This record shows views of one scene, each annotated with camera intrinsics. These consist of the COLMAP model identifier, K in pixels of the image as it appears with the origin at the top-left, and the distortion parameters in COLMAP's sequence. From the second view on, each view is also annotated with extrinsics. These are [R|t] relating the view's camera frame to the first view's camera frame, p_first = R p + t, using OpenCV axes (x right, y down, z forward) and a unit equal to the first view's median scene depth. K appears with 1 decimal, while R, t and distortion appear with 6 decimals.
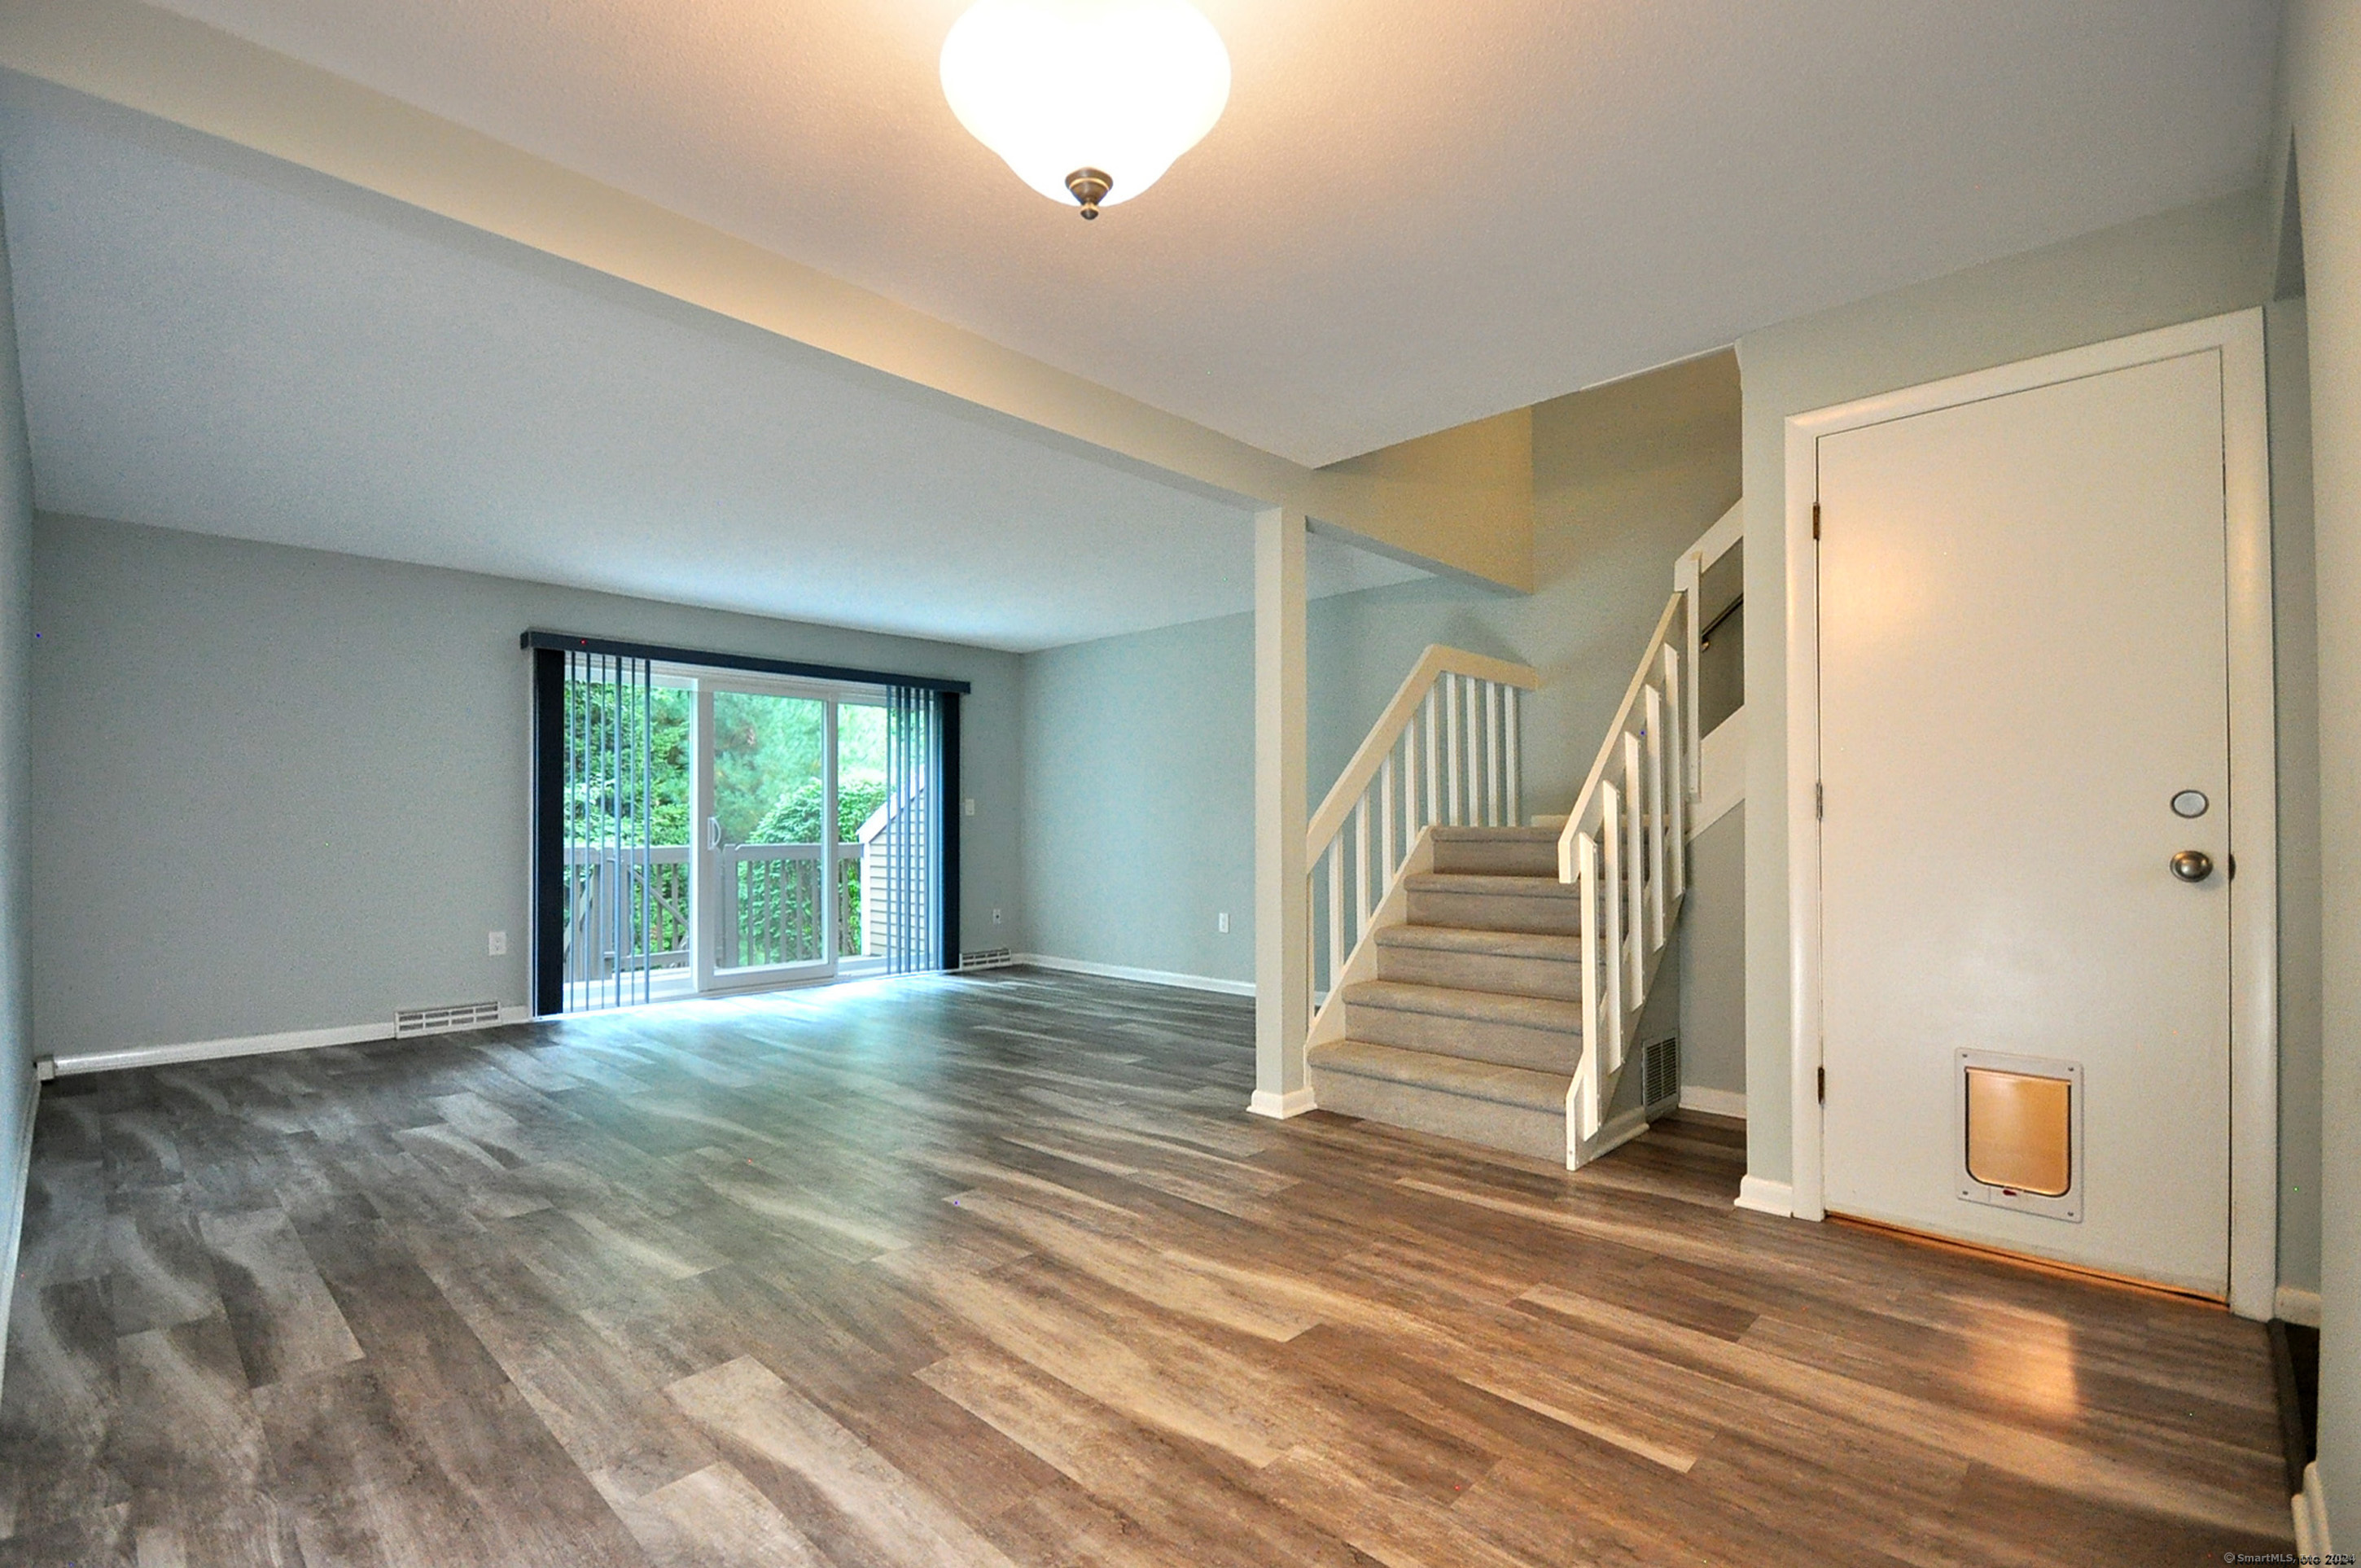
lens RADIAL K [[1051.4, 0, 1165.0], [0, 1051.4, 820.3], [0, 0, 1]] dist [0.001615, -0.000153]
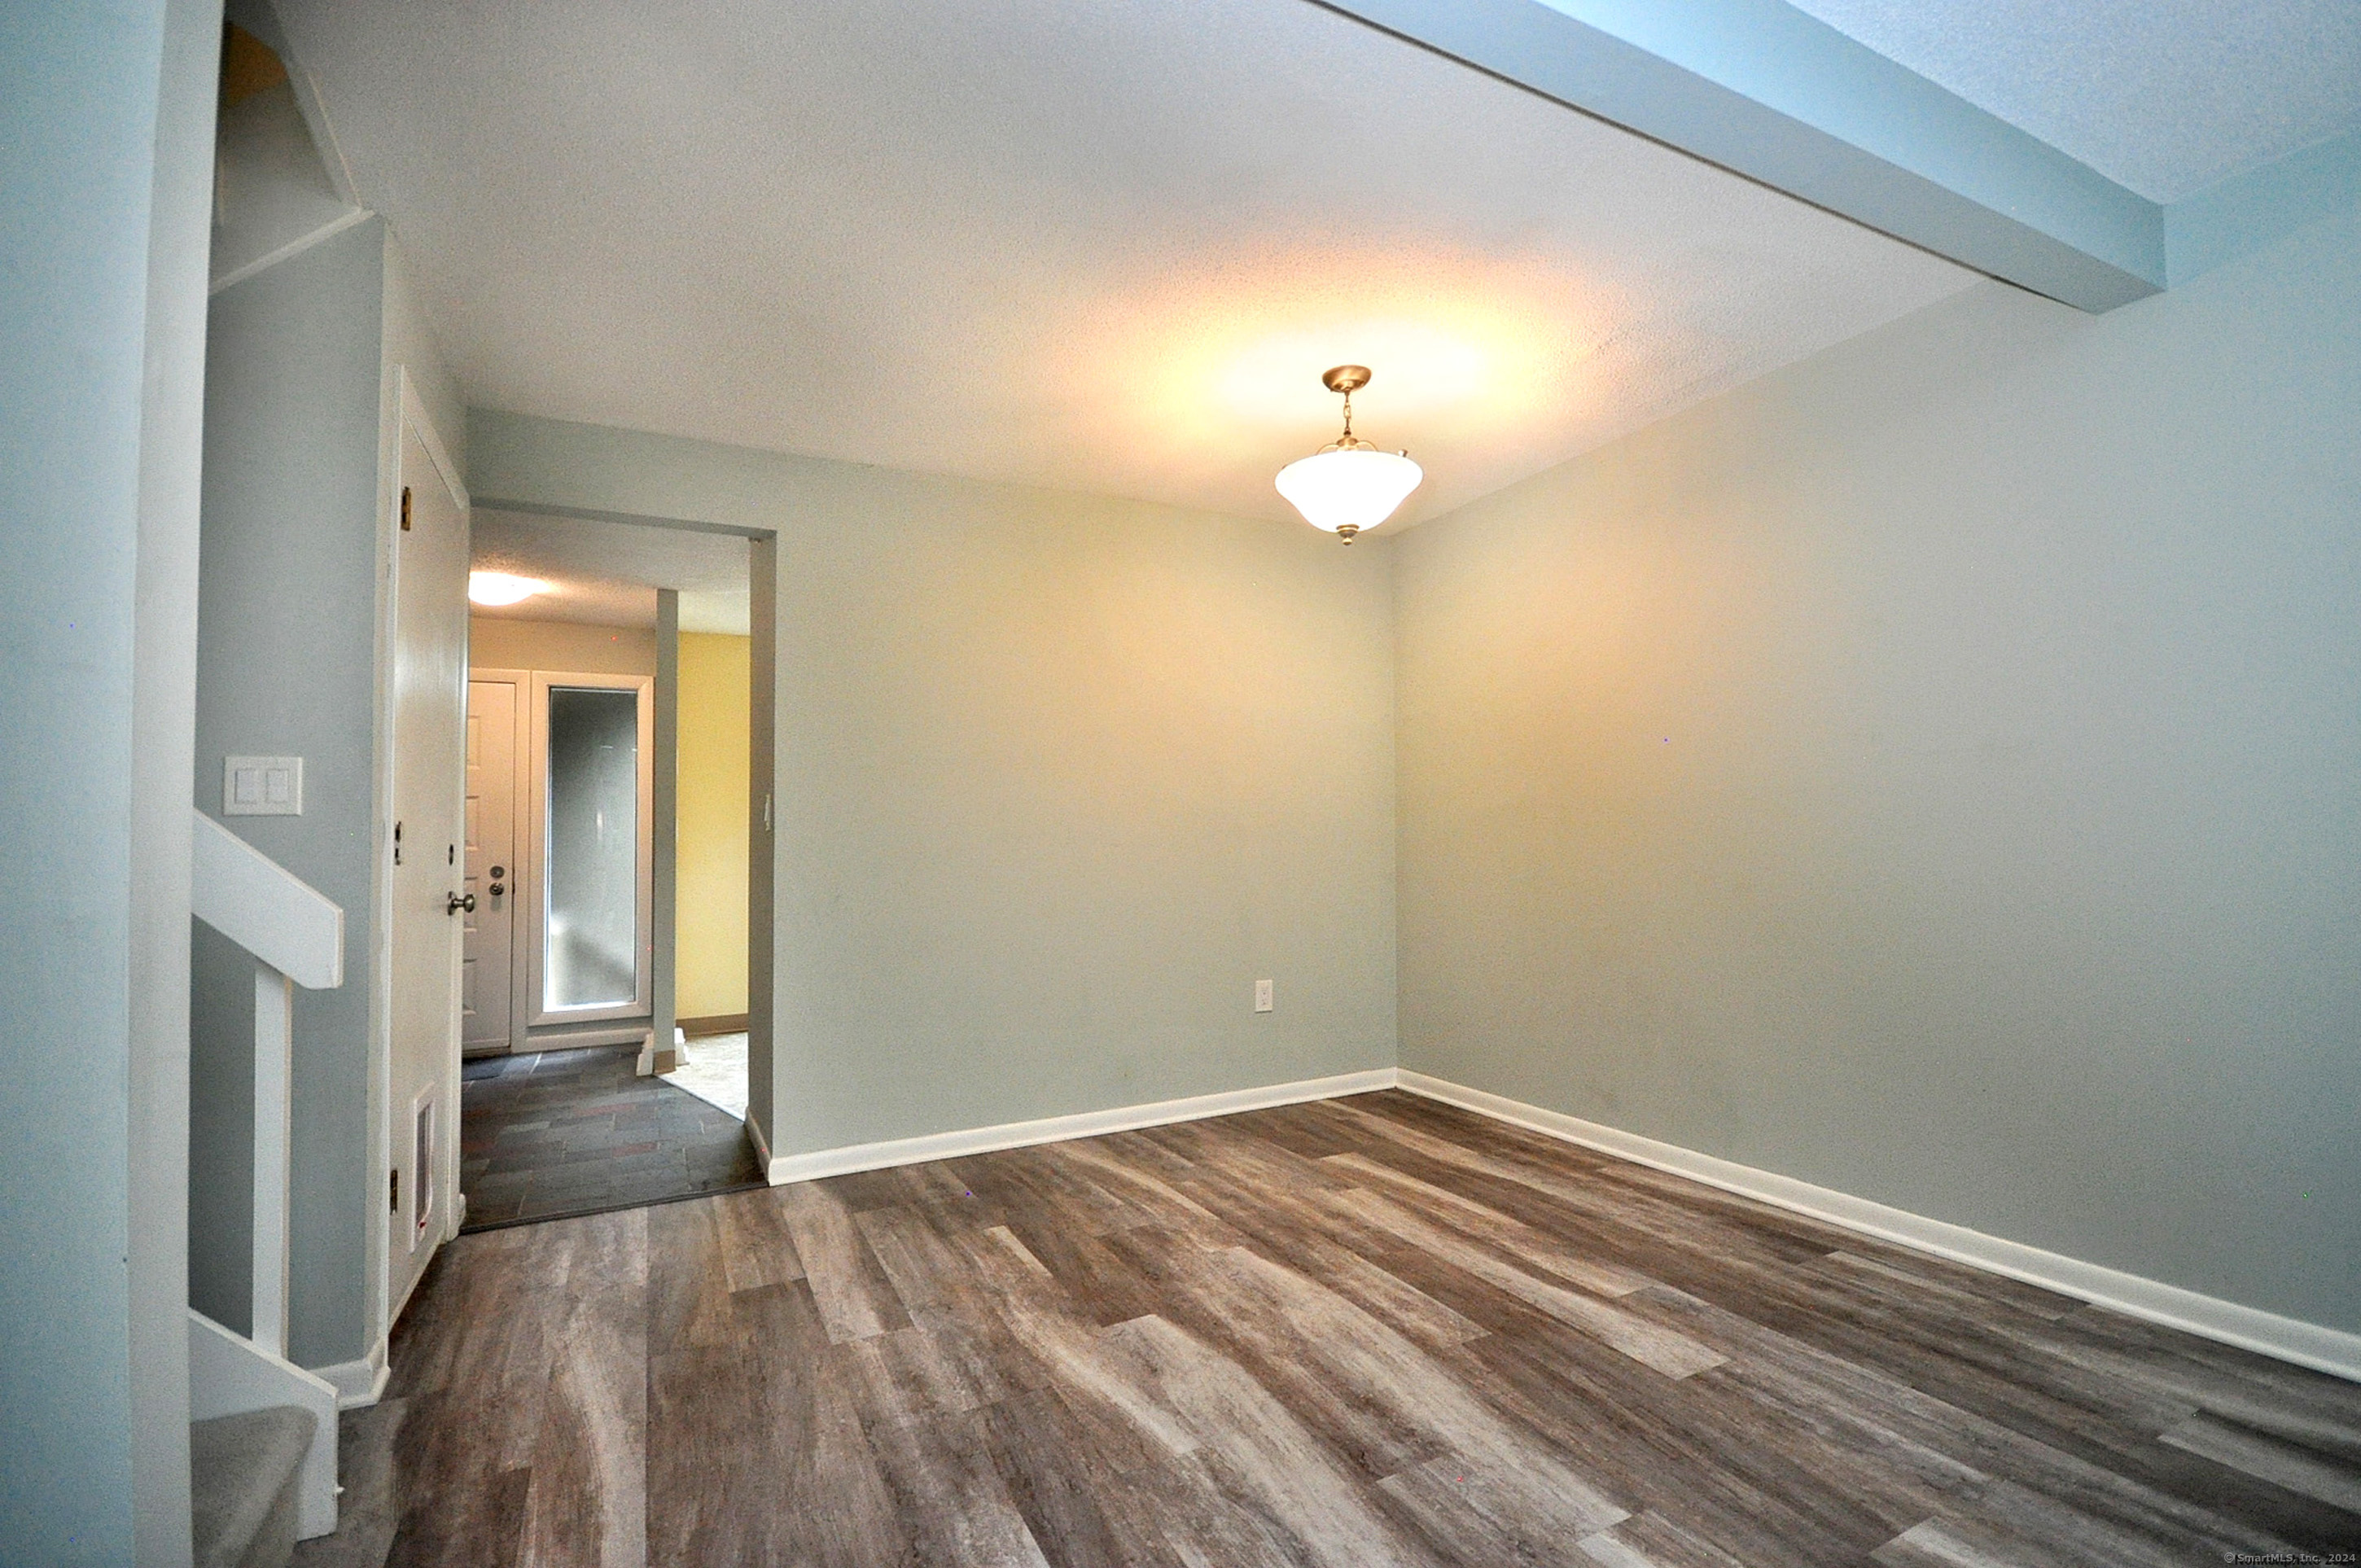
lens RADIAL K [[1035.2, 0, 1195.6], [0, 1035.2, 795.8], [0, 0, 1]] dist [0.000375, -0.000130]
pose [[-0.948115, 0.039063, 0.315520, -0.189564], [0.024516, 0.998451, -0.049947, 0.004764], [-0.316982, -0.039621, -0.947603, 1.315611]]
